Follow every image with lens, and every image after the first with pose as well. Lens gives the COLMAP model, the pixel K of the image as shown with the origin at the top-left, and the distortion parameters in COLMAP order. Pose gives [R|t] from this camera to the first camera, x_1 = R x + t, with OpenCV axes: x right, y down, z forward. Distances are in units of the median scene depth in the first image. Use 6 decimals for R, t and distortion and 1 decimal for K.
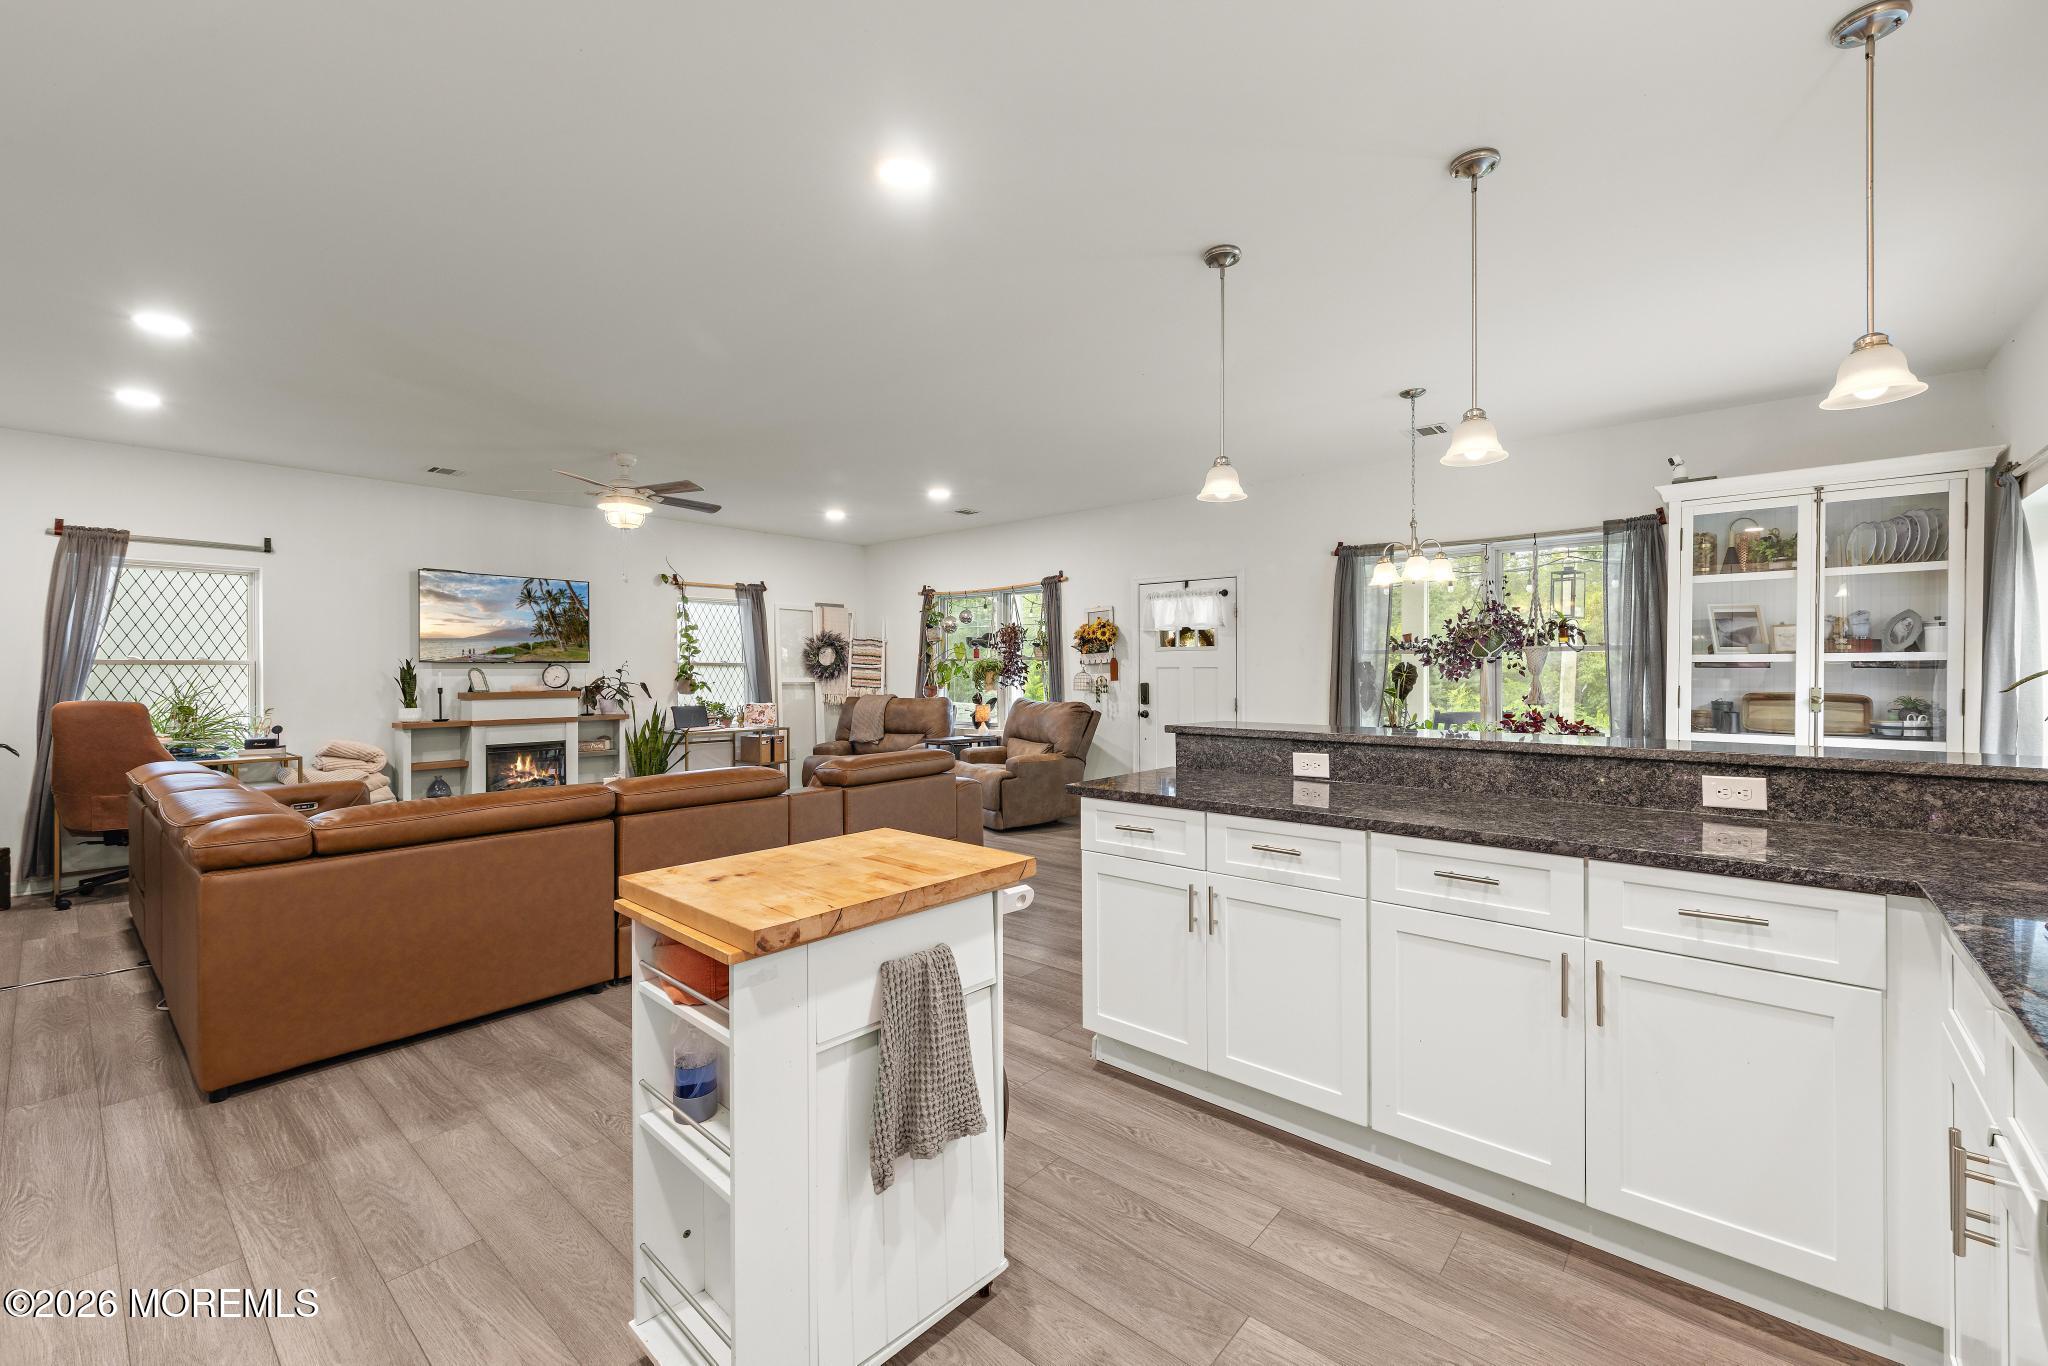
lens RADIAL K [[838.9, 0, 1032.6], [0, 838.9, 674.8], [0, 0, 1]] dist [-0.000599, -0.000415]
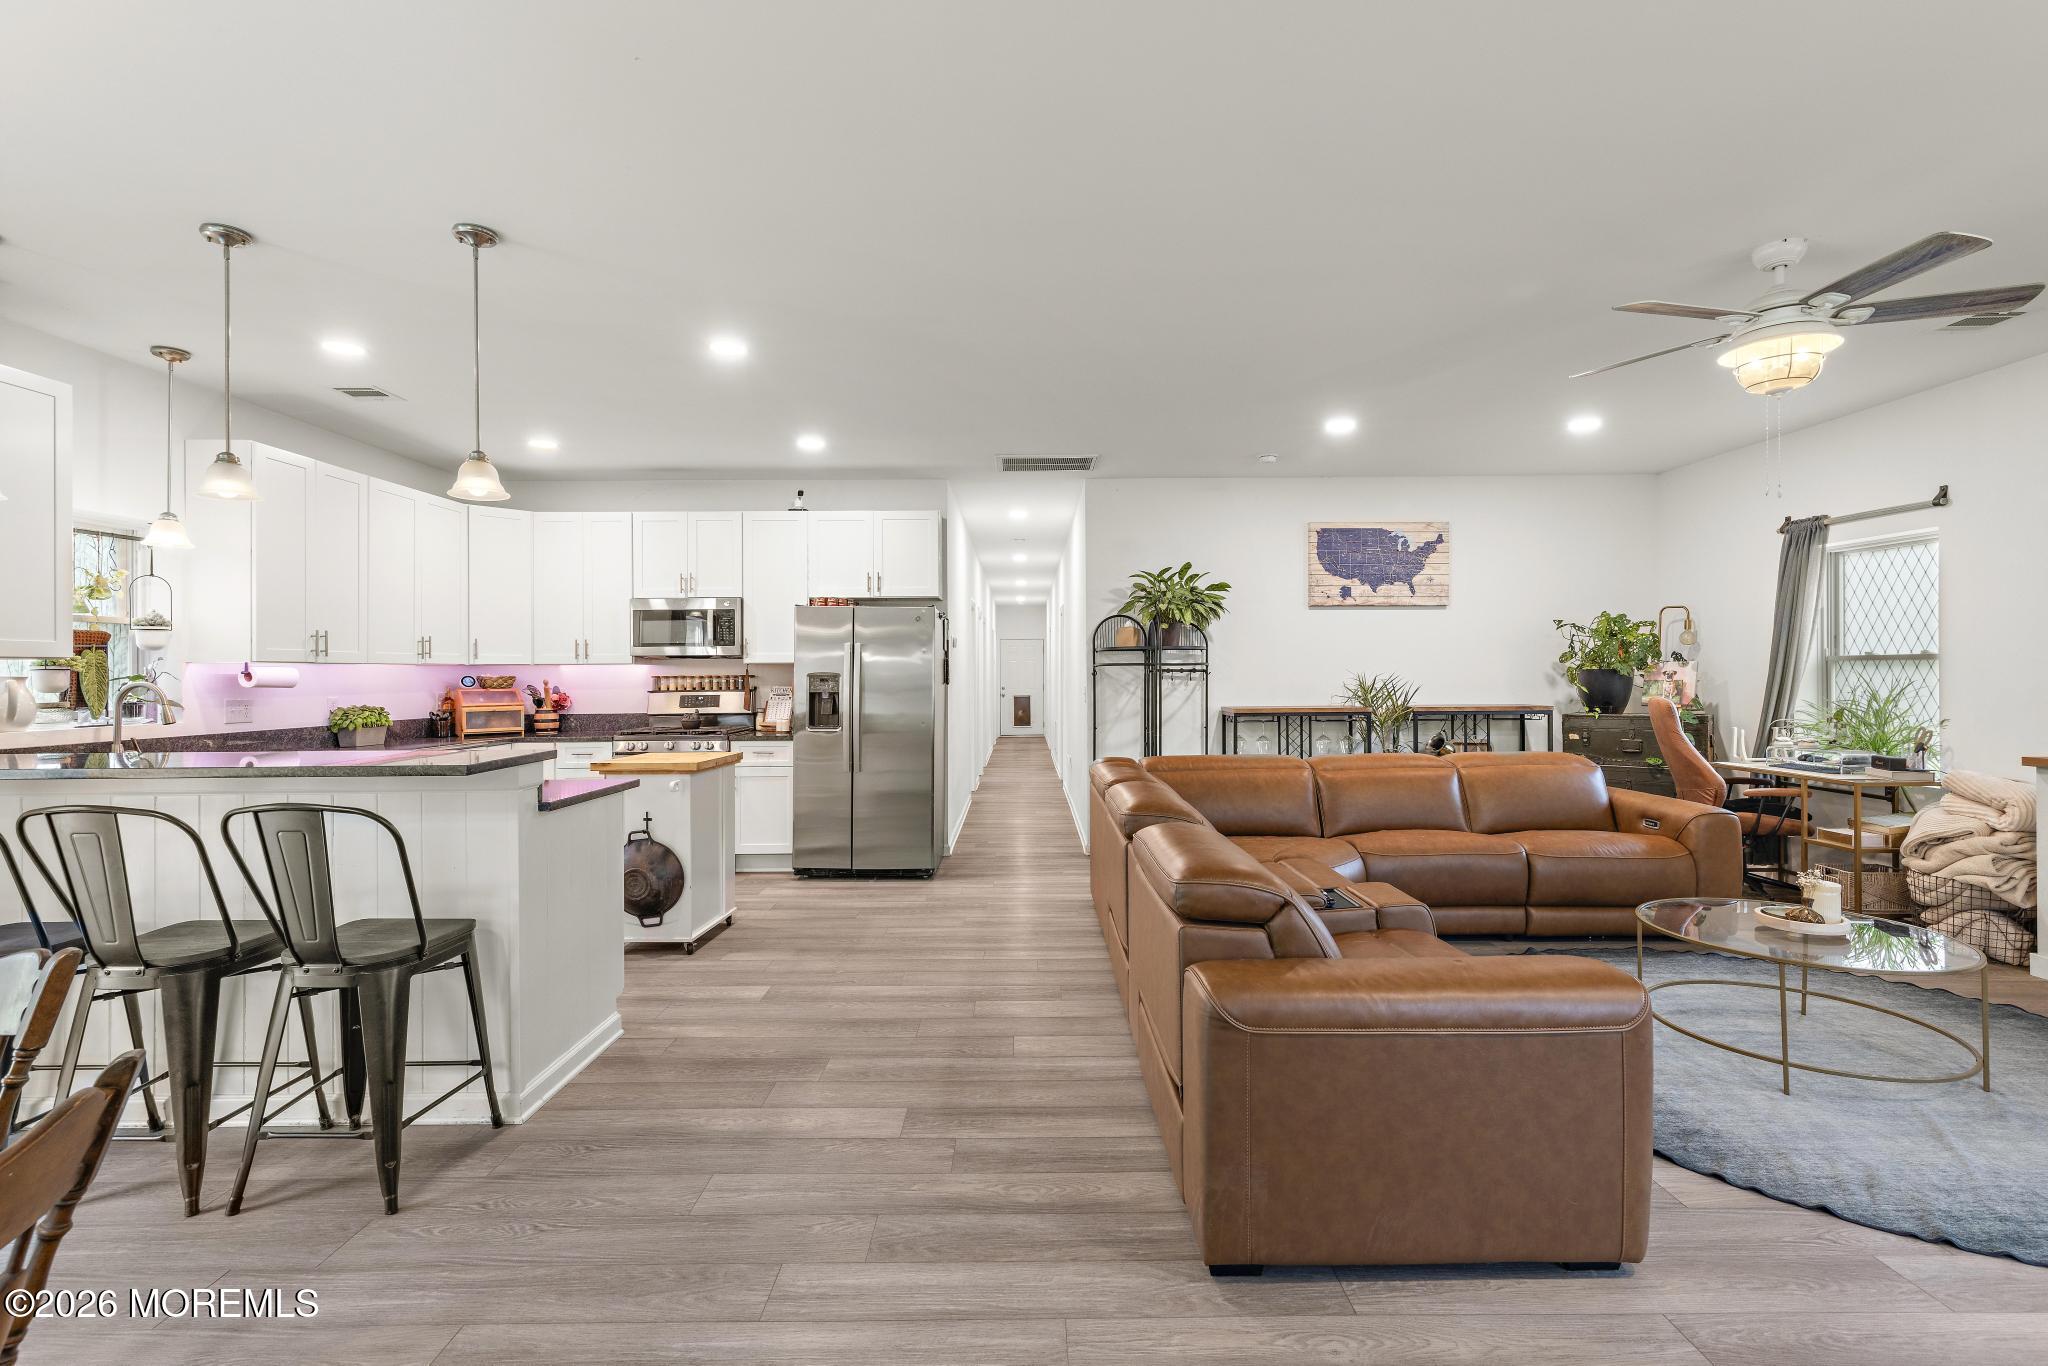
lens RADIAL K [[918.7, 0, 1032.5], [0, 918.7, 676.7], [0, 0, 1]] dist [0.001499, -0.000168]
pose [[-0.758681, 0.010975, -0.651369, 0.209711], [0.006016, 0.999933, 0.009842, -0.009156], [0.651434, 0.003548, -0.758697, 1.068724]]
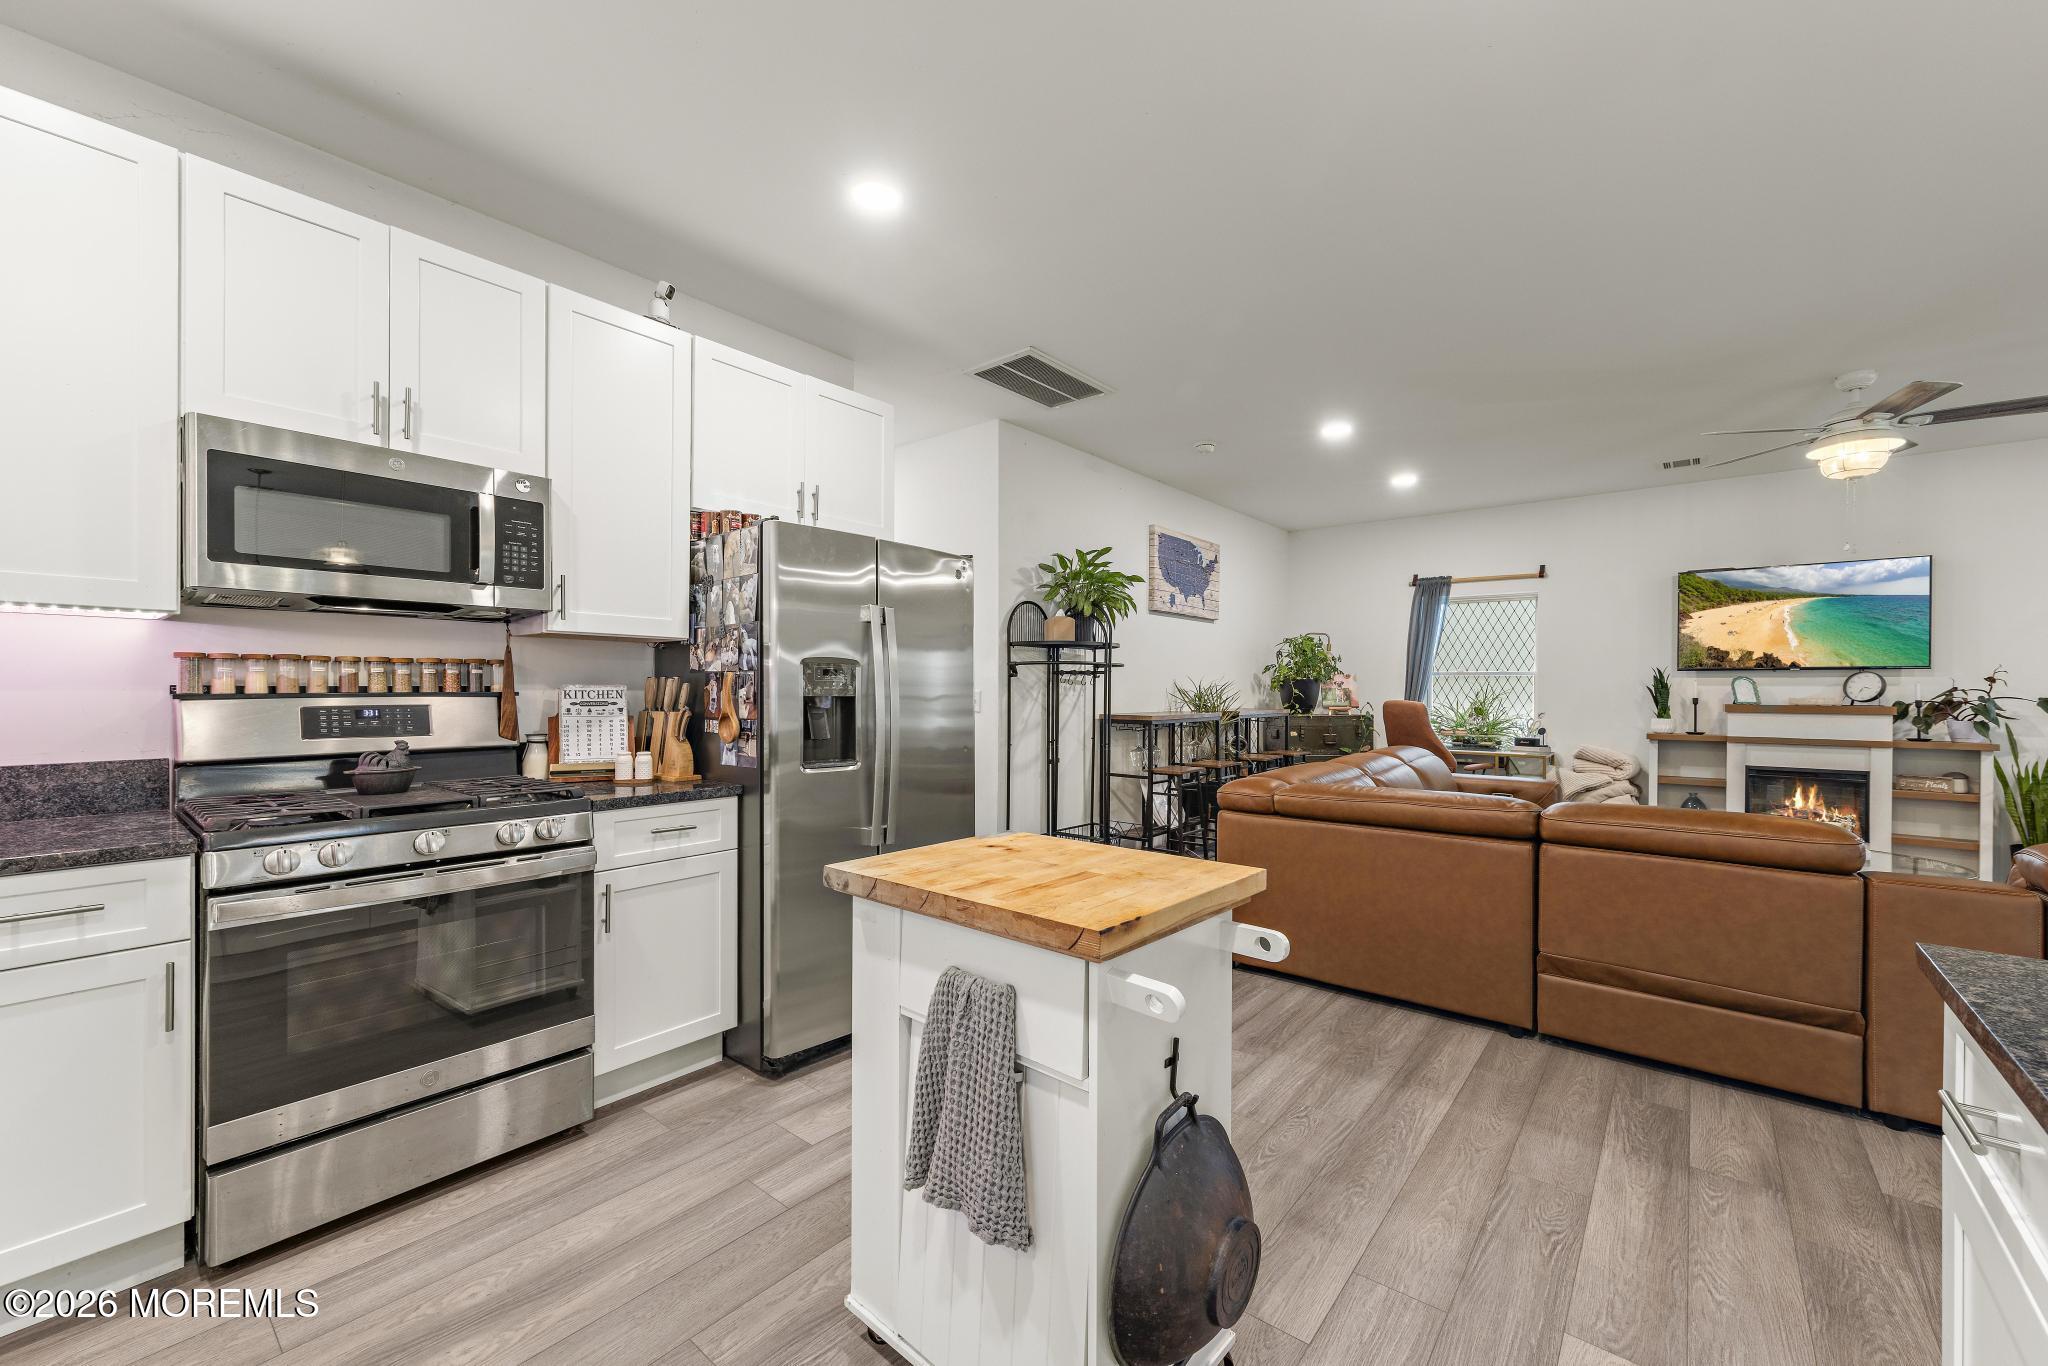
lens RADIAL K [[805.0, 0, 1034.0], [0, 805.0, 692.5], [0, 0, 1]] dist [0.001836, 0.000042]
pose [[0.017978, 0.009457, -0.999794, 0.181721], [-0.009676, 0.999910, 0.009284, 0.008652], [0.999792, 0.009508, 0.018067, 0.274995]]
